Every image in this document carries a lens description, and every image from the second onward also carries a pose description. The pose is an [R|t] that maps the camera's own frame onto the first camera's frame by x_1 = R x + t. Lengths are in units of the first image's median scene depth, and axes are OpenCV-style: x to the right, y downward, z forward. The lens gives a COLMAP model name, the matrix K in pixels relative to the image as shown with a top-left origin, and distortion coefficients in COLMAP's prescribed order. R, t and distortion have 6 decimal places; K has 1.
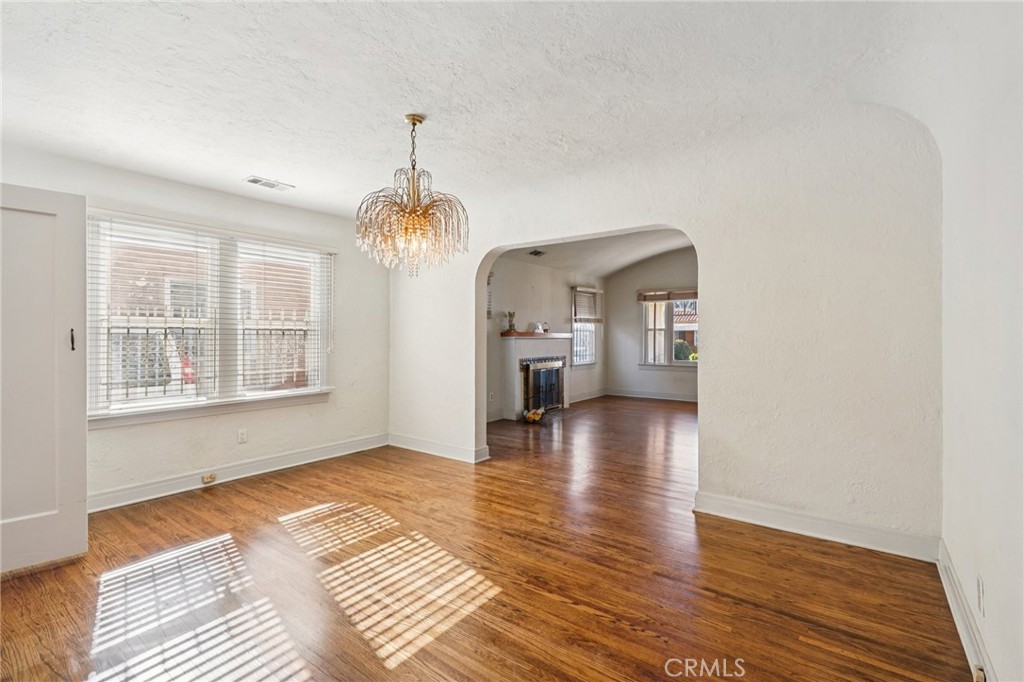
lens RADIAL K [[469.7, 0, 503.0], [0, 469.7, 335.0], [0, 0, 1]] dist [-0.011339, -0.000924]
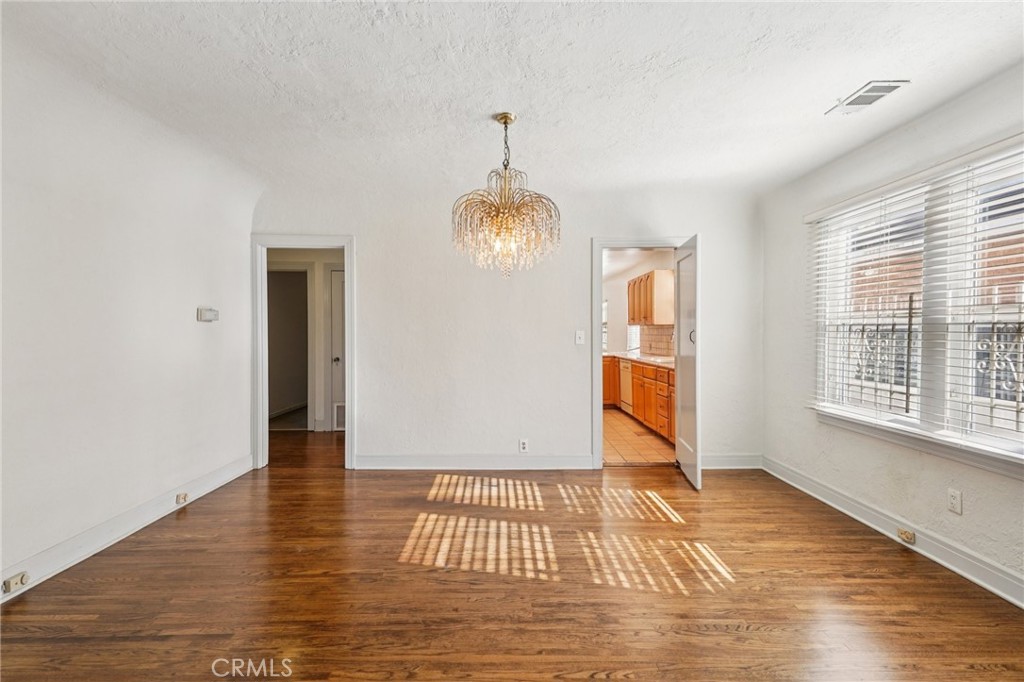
lens RADIAL K [[469.7, 0, 504.5], [0, 469.7, 339.8], [0, 0, 1]] dist [-0.011339, -0.000924]
pose [[-0.796713, 0.000225, -0.604358, 0.407248], [-0.009311, 0.999877, 0.012647, 0.010386], [0.604286, 0.015703, -0.796612, 1.780329]]
